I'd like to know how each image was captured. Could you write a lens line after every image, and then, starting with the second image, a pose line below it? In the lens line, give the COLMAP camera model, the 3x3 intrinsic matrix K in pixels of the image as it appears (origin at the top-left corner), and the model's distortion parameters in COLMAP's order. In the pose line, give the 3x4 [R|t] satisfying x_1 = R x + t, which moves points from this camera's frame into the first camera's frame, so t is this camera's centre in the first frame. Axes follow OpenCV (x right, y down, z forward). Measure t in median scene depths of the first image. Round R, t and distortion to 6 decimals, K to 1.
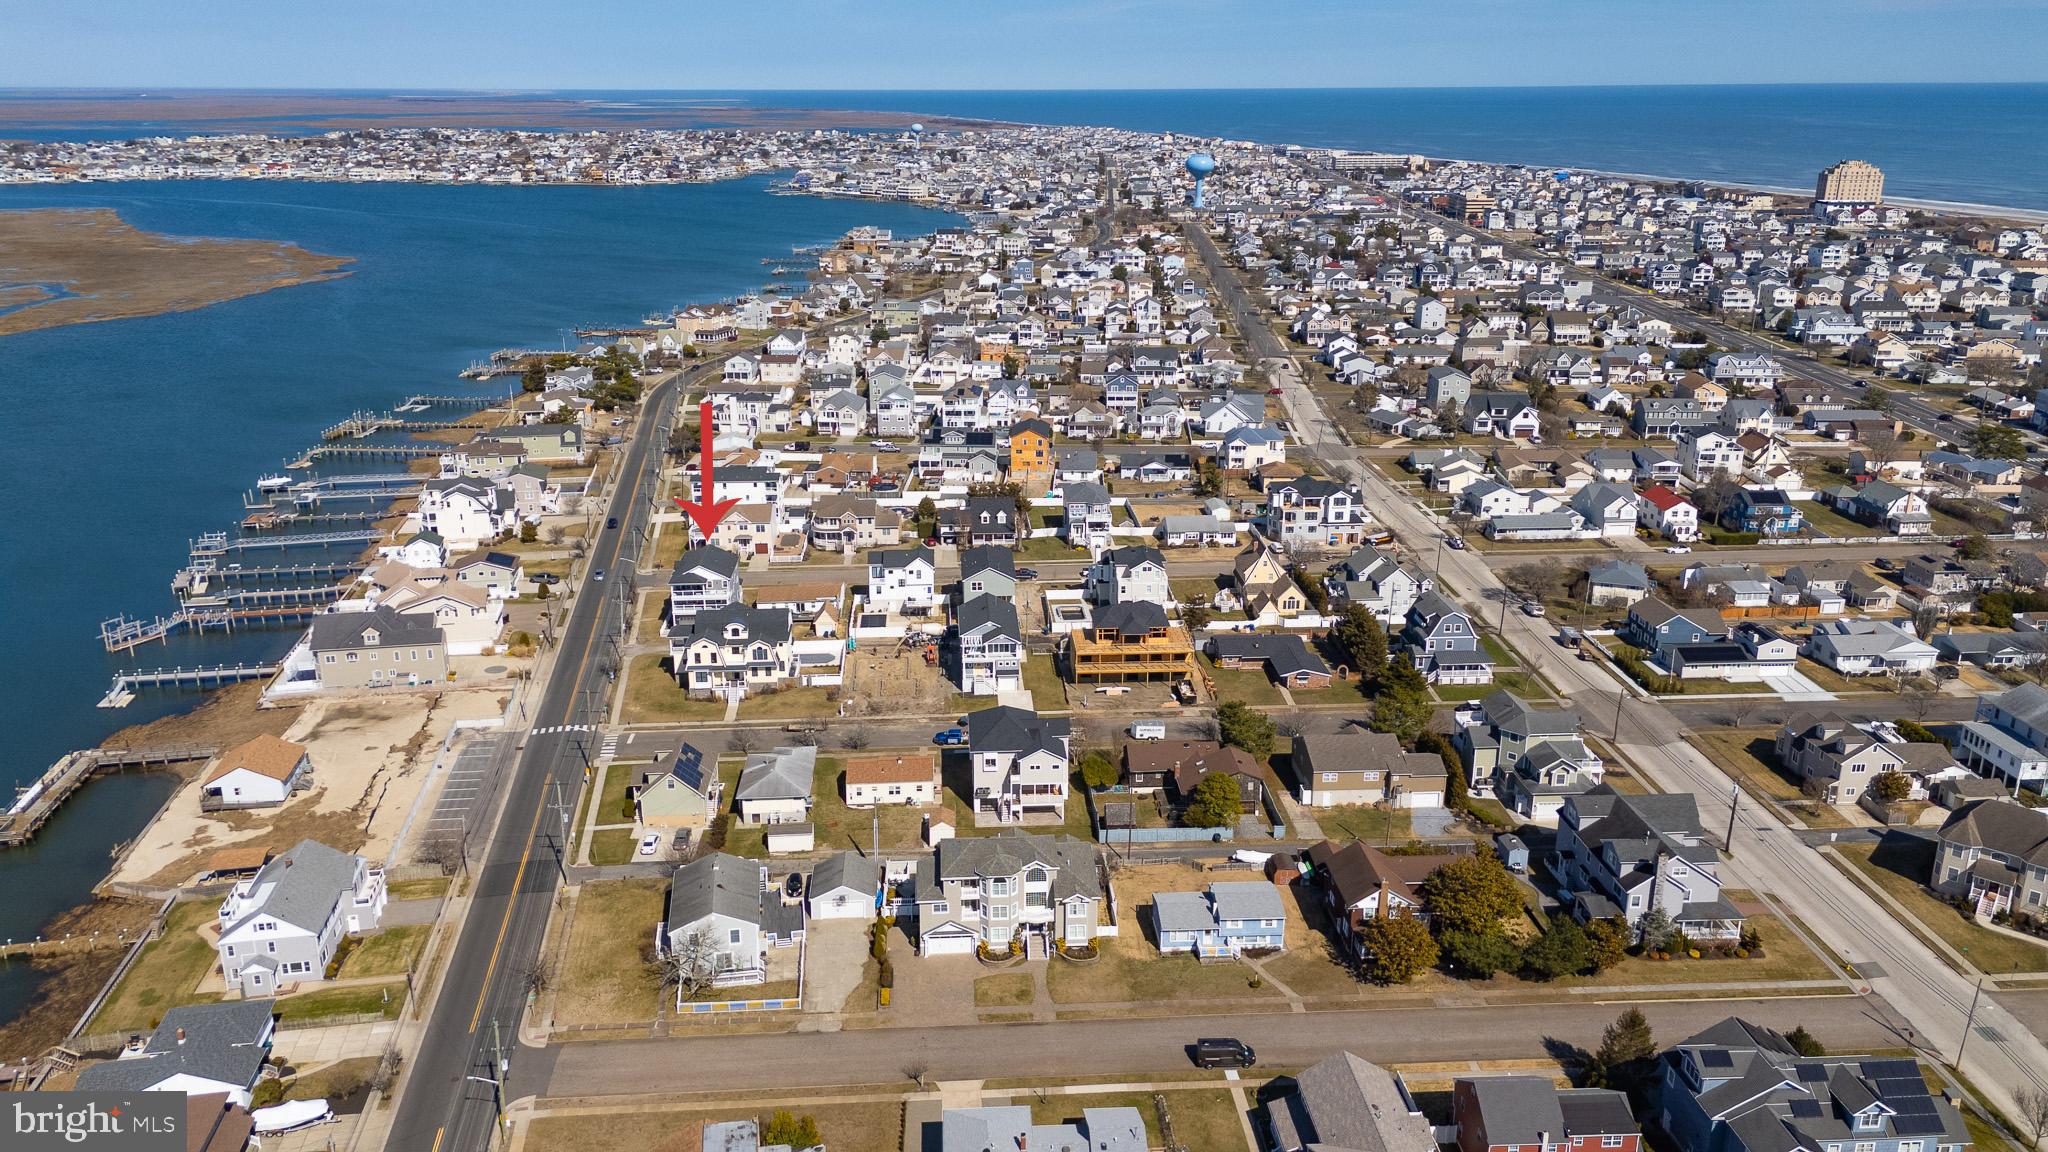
lens RADIAL K [[1497.5, 0, 1024.0], [0, 1497.5, 576.0], [0, 0, 1]] dist [0.097042, -0.113595]
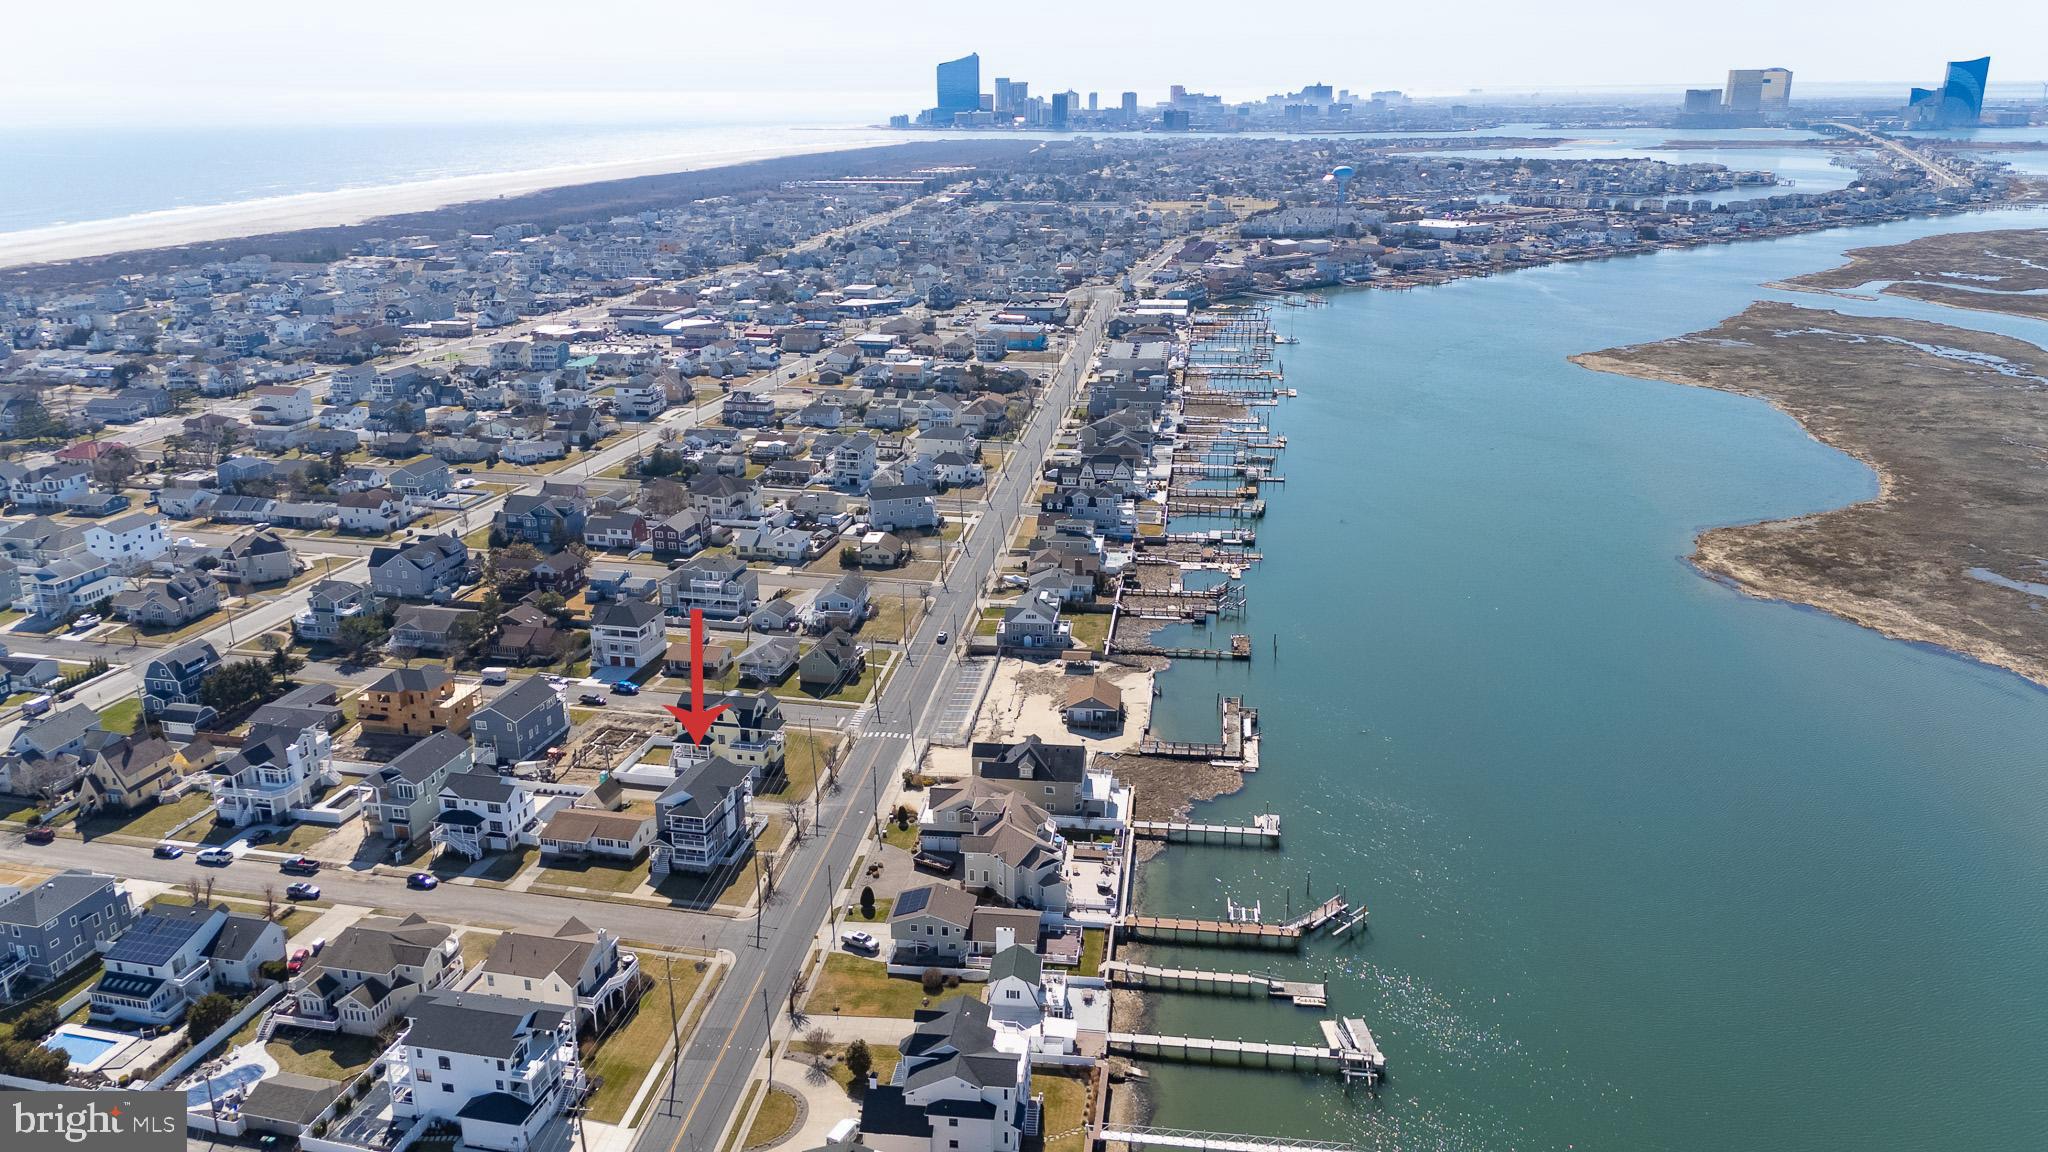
lens RADIAL K [[1497.5, 0, 1024.0], [0, 1497.5, 576.0], [0, 0, 1]] dist [0.097042, -0.113595]
pose [[-0.958564, -0.079972, 0.273422, -0.537502], [0.095796, 0.813406, 0.573754, -0.513353], [-0.268287, 0.576173, -0.772041, 1.338370]]
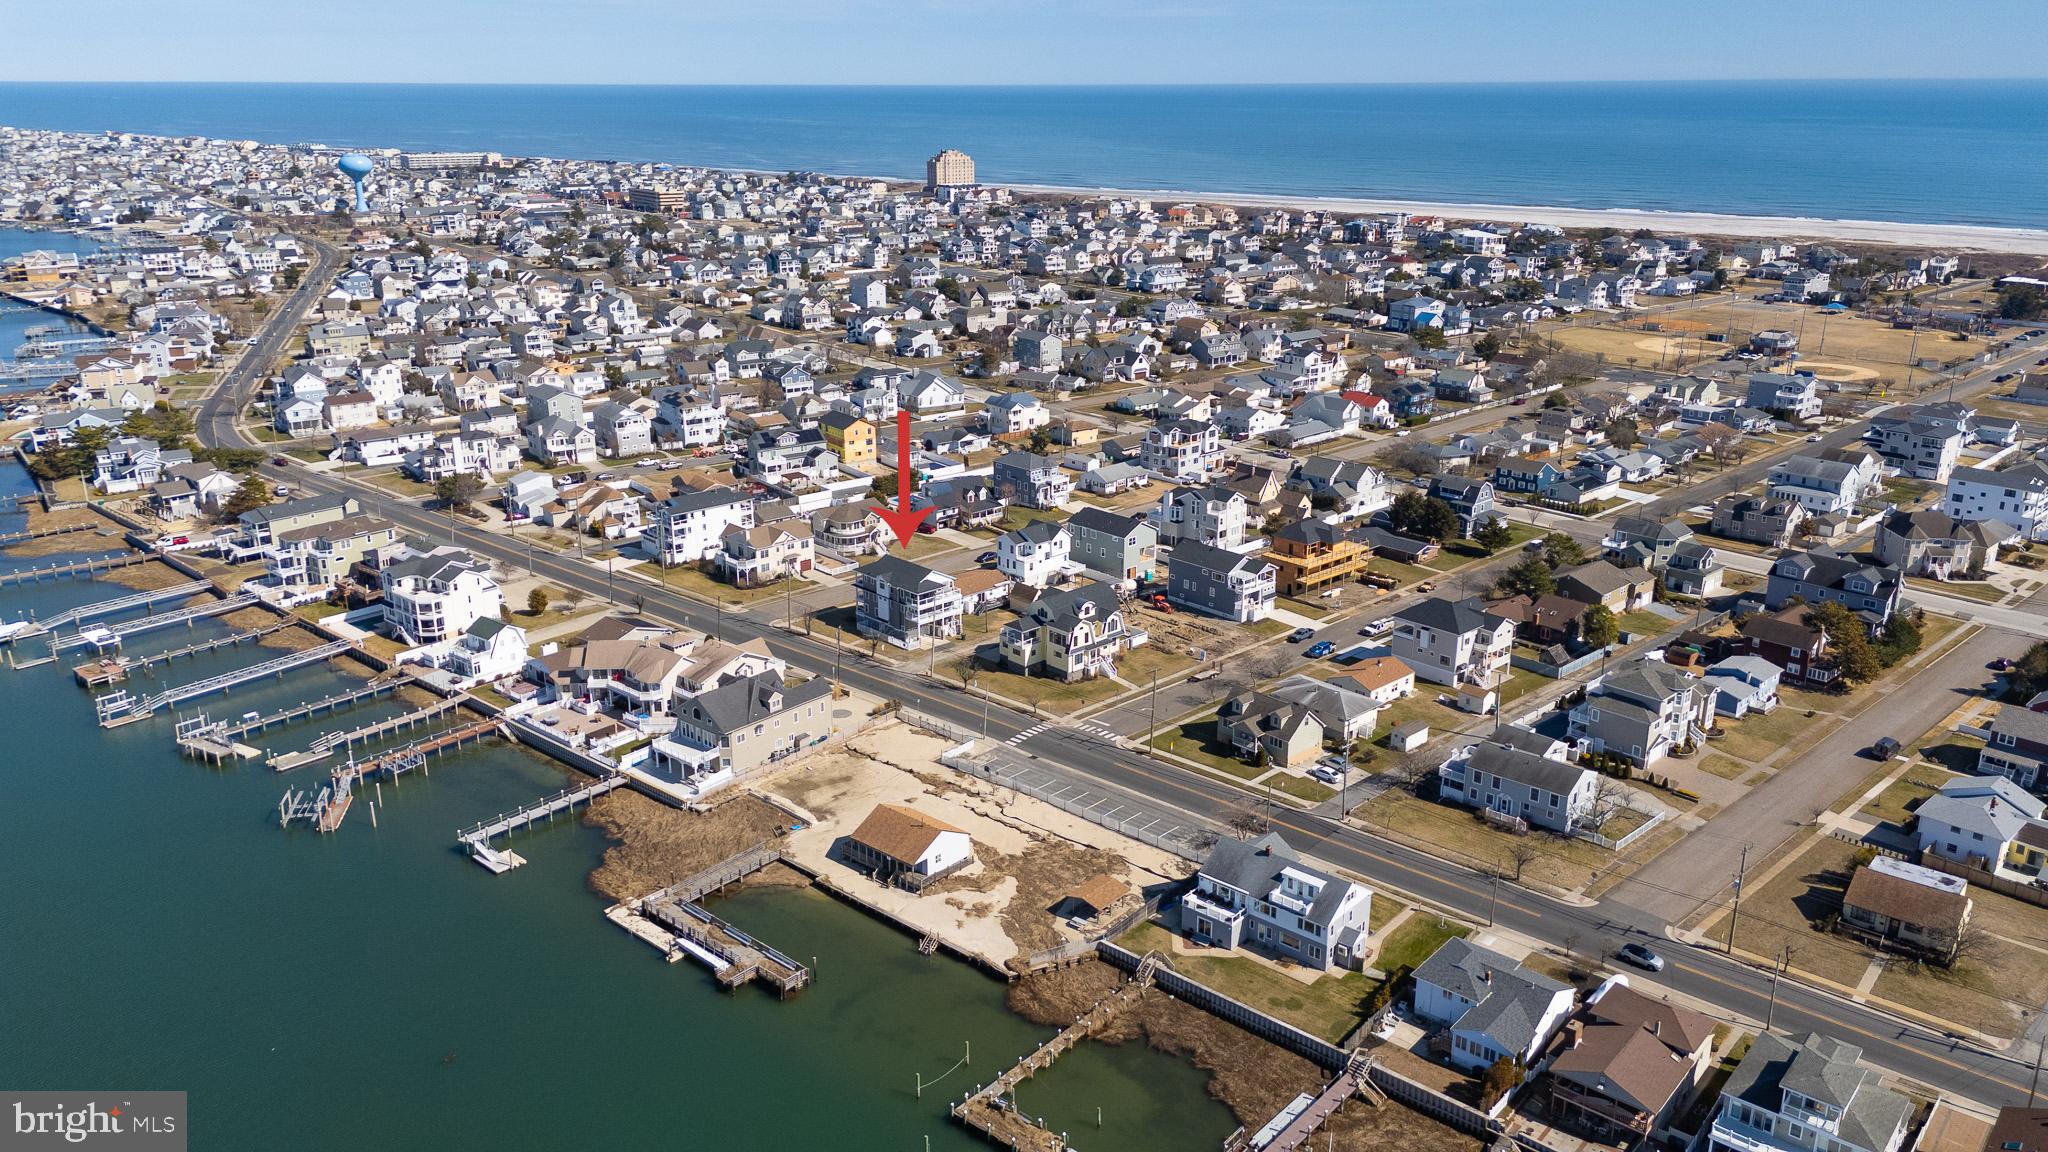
lens RADIAL K [[1497.5, 0, 1024.0], [0, 1497.5, 576.0], [0, 0, 1]] dist [0.097042, -0.113595]
pose [[0.773538, -0.196284, 0.602588, -0.632730], [0.195317, 0.978382, 0.067966, -0.048524], [-0.602902, 0.065122, 0.795153, 0.155419]]
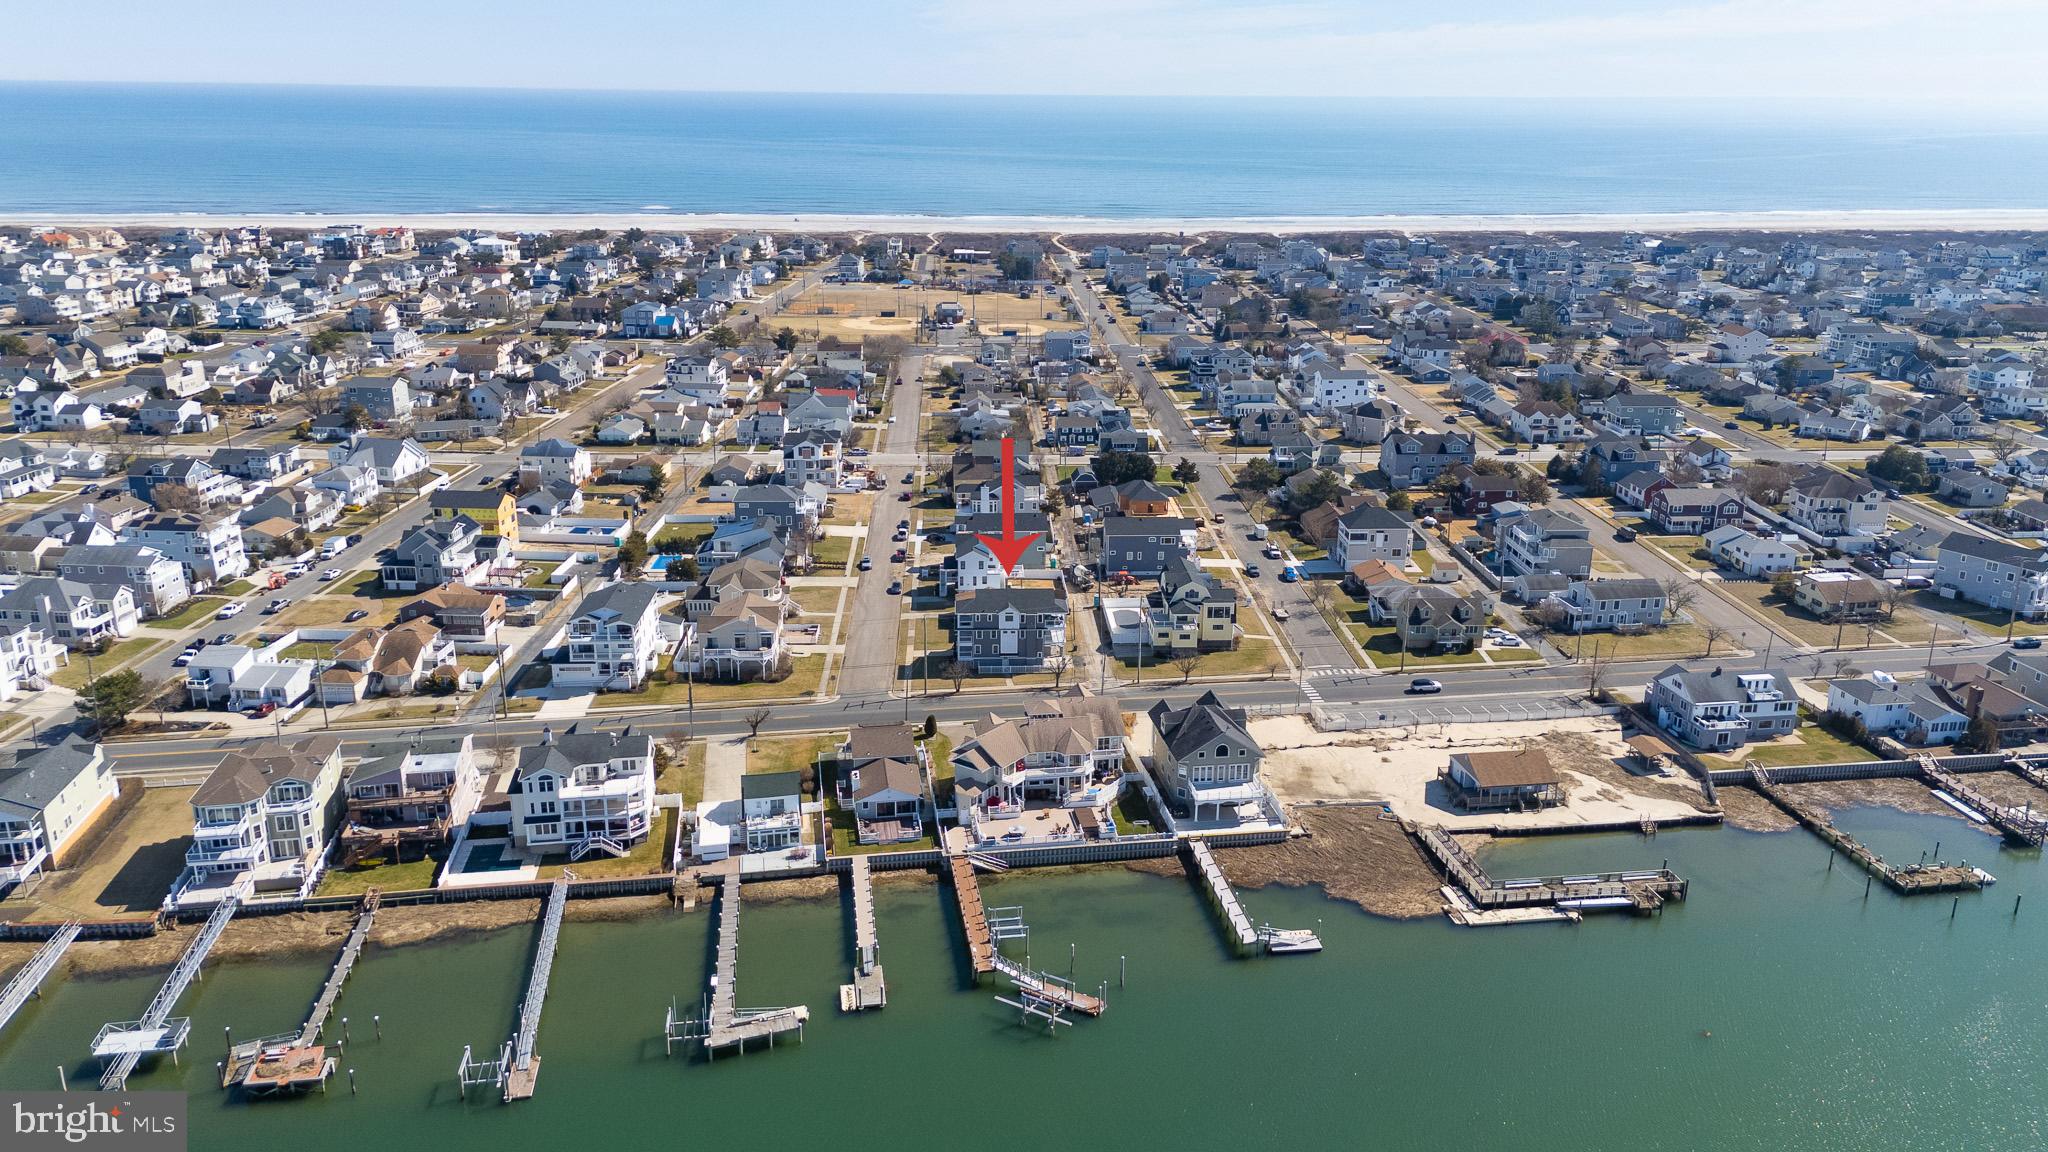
lens RADIAL K [[1497.5, 0, 1024.0], [0, 1497.5, 576.0], [0, 0, 1]] dist [0.097042, -0.113595]
pose [[0.010878, -0.303704, 0.952704, -0.934999], [0.300097, 0.909833, 0.286611, -0.244230], [-0.953847, 0.282786, 0.101038, 0.765599]]
